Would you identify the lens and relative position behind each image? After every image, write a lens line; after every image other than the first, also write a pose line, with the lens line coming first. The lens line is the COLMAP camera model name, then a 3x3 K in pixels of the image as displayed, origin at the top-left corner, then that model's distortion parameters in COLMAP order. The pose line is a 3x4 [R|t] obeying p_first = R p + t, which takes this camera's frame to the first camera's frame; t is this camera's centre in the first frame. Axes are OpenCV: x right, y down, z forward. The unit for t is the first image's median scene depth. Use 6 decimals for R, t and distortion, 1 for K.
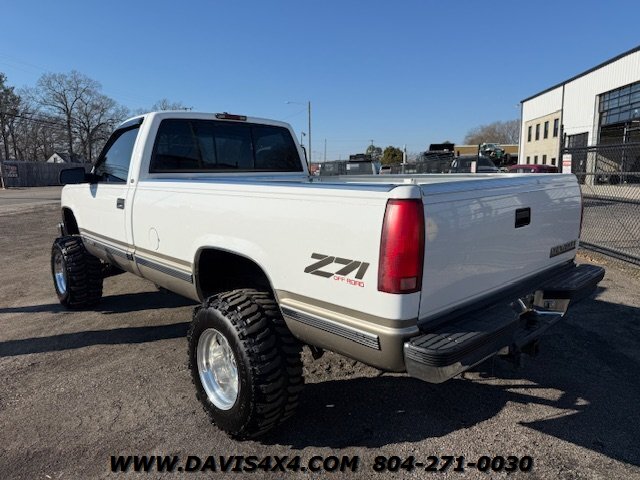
lens RADIAL K [[438.2, 0, 322.1], [0, 438.2, 238.7], [0, 0, 1]] dist [0.029853, -0.025186]
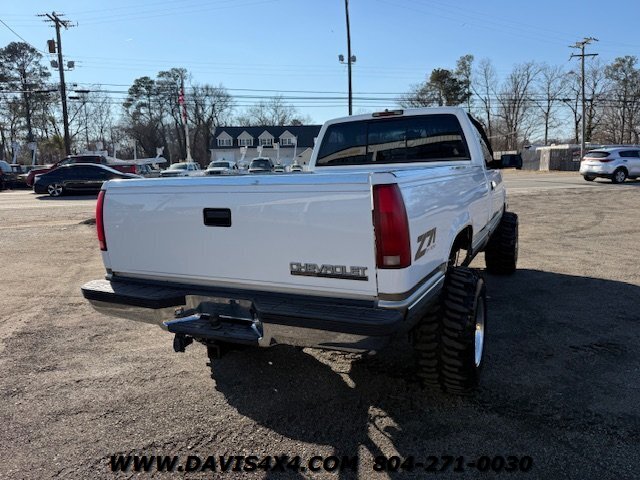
lens RADIAL K [[438.2, 0, 322.1], [0, 438.2, 238.7], [0, 0, 1]] dist [0.029853, -0.025186]
pose [[0.358920, 0.134324, -0.923652, 0.983789], [-0.099561, 0.989454, 0.105206, -0.085725], [0.928043, 0.054199, 0.368509, 0.583550]]
